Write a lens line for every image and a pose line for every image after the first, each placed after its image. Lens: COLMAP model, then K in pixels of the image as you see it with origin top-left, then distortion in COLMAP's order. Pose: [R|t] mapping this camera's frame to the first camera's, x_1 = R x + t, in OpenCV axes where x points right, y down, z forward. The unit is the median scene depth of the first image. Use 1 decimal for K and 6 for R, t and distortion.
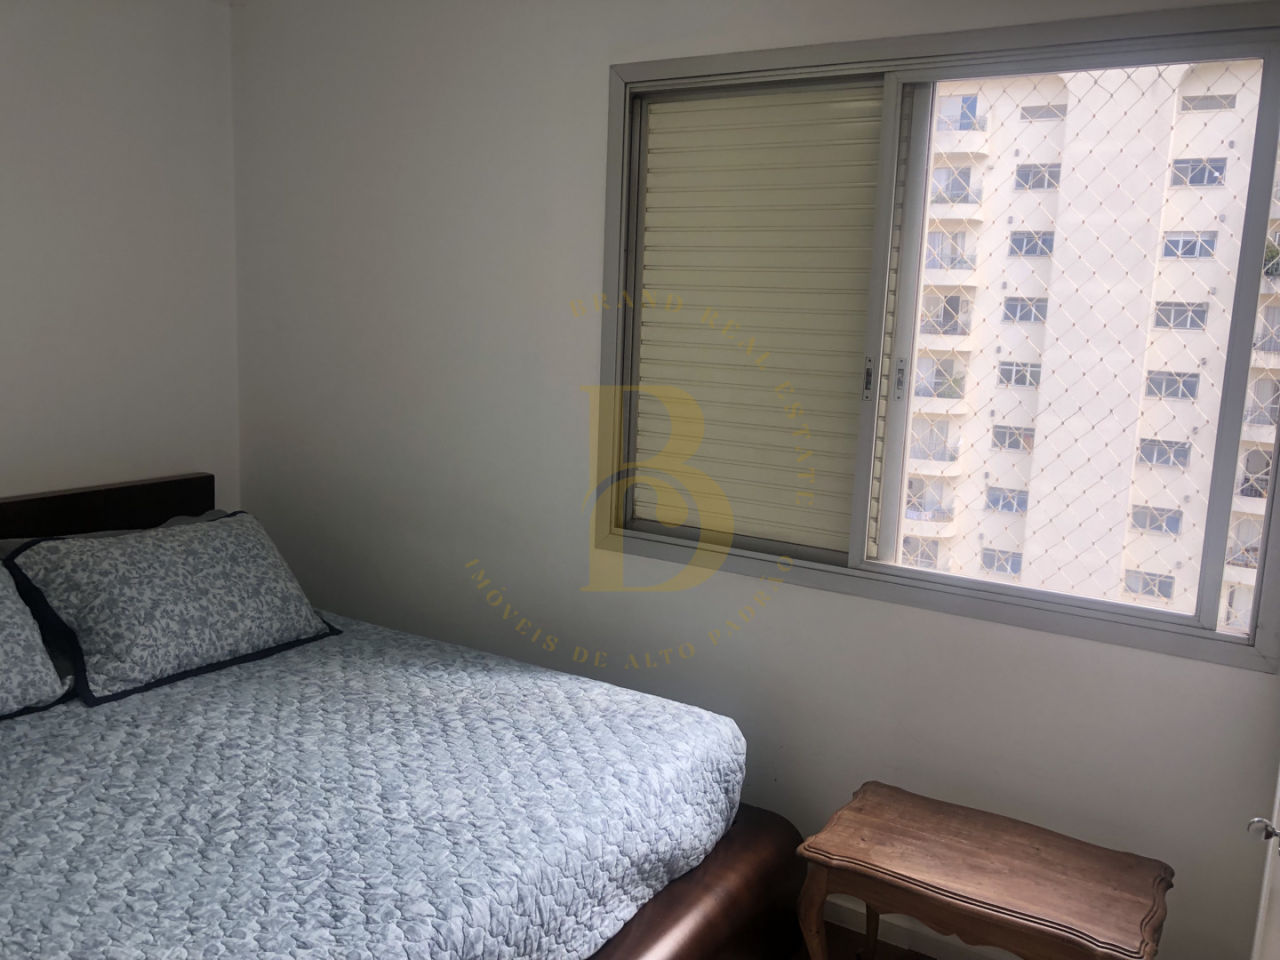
lens RADIAL K [[1054.5, 0, 640.0], [0, 1054.5, 480.0], [0, 0, 1]] dist [0.011109, 0.006307]
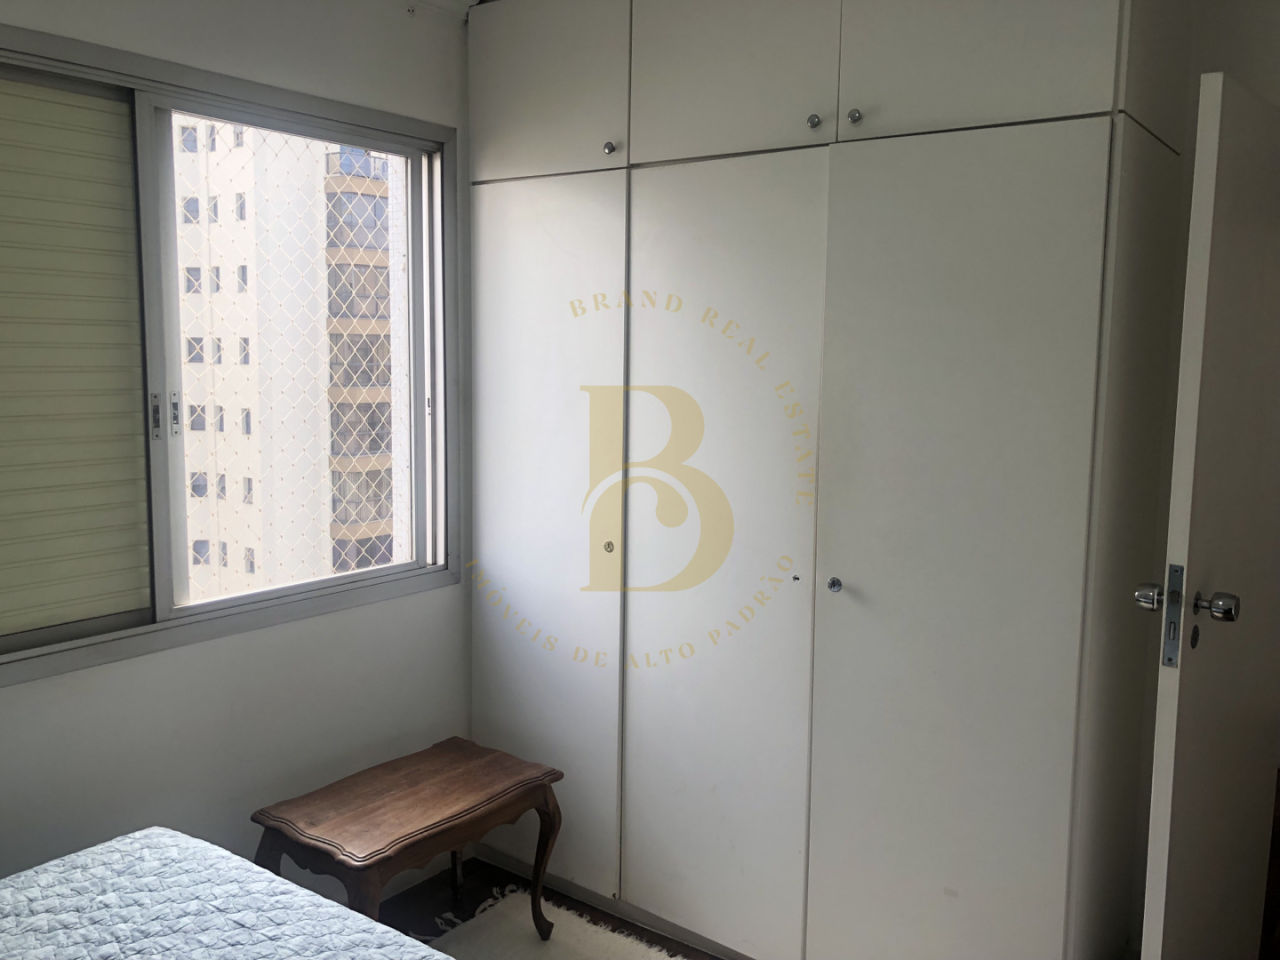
lens RADIAL K [[1117.8, 0, 640.0], [0, 1117.8, 480.0], [0, 0, 1]] dist [-0.000197, -0.001796]
pose [[0.065972, -0.159417, 0.985004, -0.757792], [0.149300, 0.977619, 0.148223, -0.126841], [-0.986589, 0.137282, 0.088296, 0.514288]]
